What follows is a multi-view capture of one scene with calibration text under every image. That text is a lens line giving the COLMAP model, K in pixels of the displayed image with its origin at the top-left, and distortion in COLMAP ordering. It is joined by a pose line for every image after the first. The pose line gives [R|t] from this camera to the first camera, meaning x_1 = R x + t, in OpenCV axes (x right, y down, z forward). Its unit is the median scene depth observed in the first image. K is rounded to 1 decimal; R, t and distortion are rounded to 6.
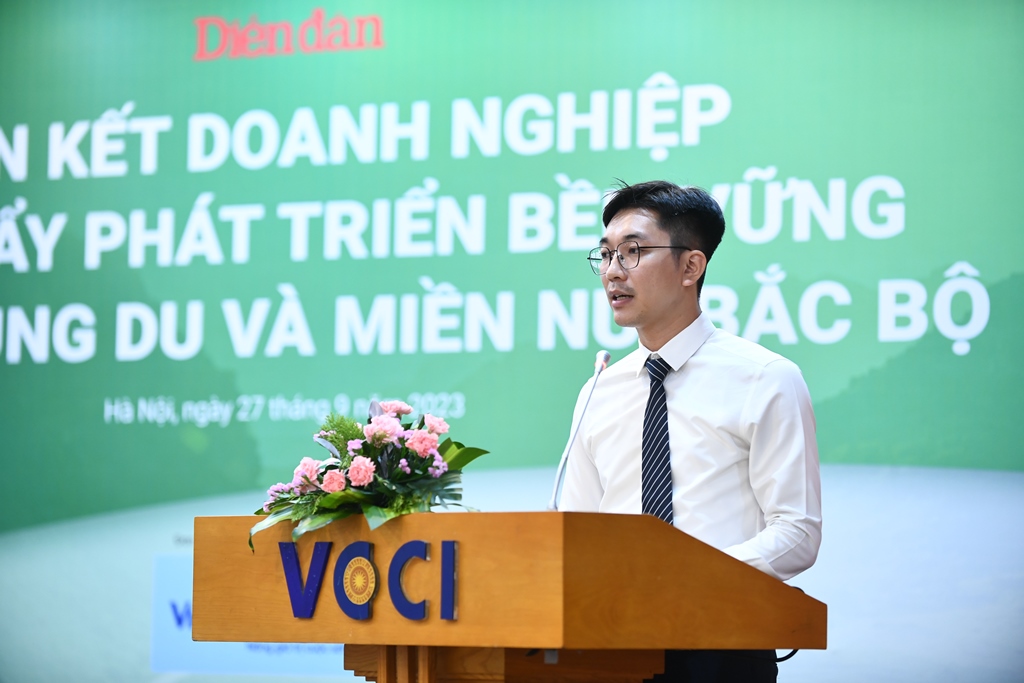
lens RADIAL K [[3570.2, 0, 509.2], [0, 3570.2, 339.6], [0, 0, 1]] dist [0.325969, 0.000000]
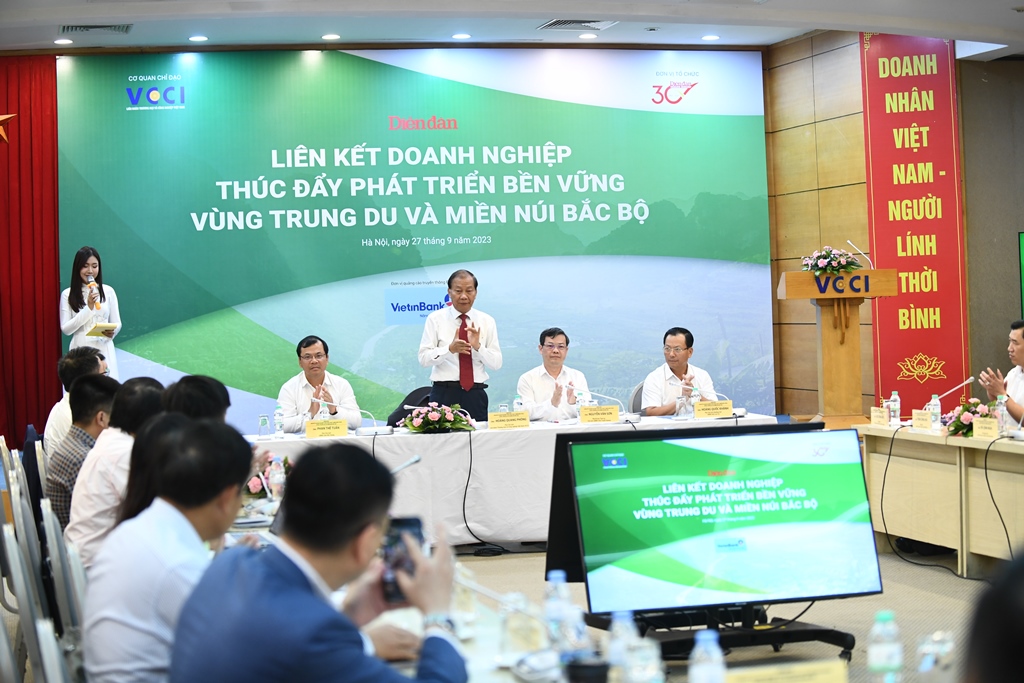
lens RADIAL K [[2142.9, 0, 566.1], [0, 2142.9, 374.2], [0, 0, 1]] dist [-0.326543, 0.000000]
pose [[0.702402, -0.061759, 0.709096, -1.381177], [-0.011428, 0.995122, 0.097991, -0.052551], [-0.711689, -0.076933, 0.698270, -0.439993]]
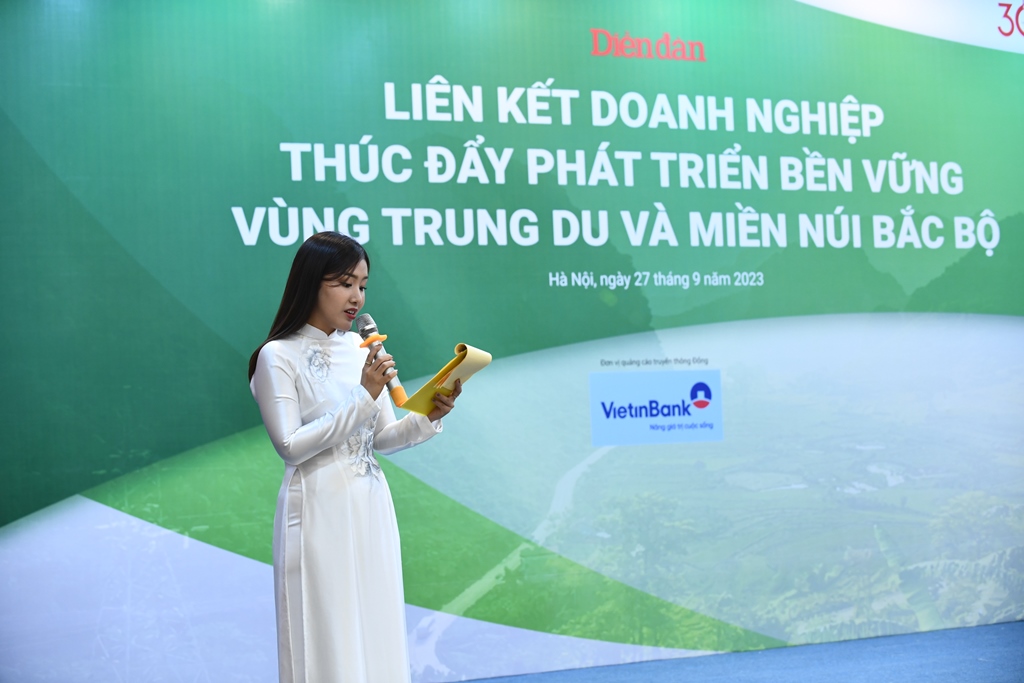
lens RADIAL K [[2531.8, 0, 503.8], [0, 2531.8, 346.3], [0, 0, 1]] dist [-0.198728, 0.000000]
pose [[0.489543, -0.011191, 0.871907, -1.128730], [-0.022116, 0.999437, 0.025245, 0.022988], [-0.871698, -0.031642, 0.489020, 0.522992]]
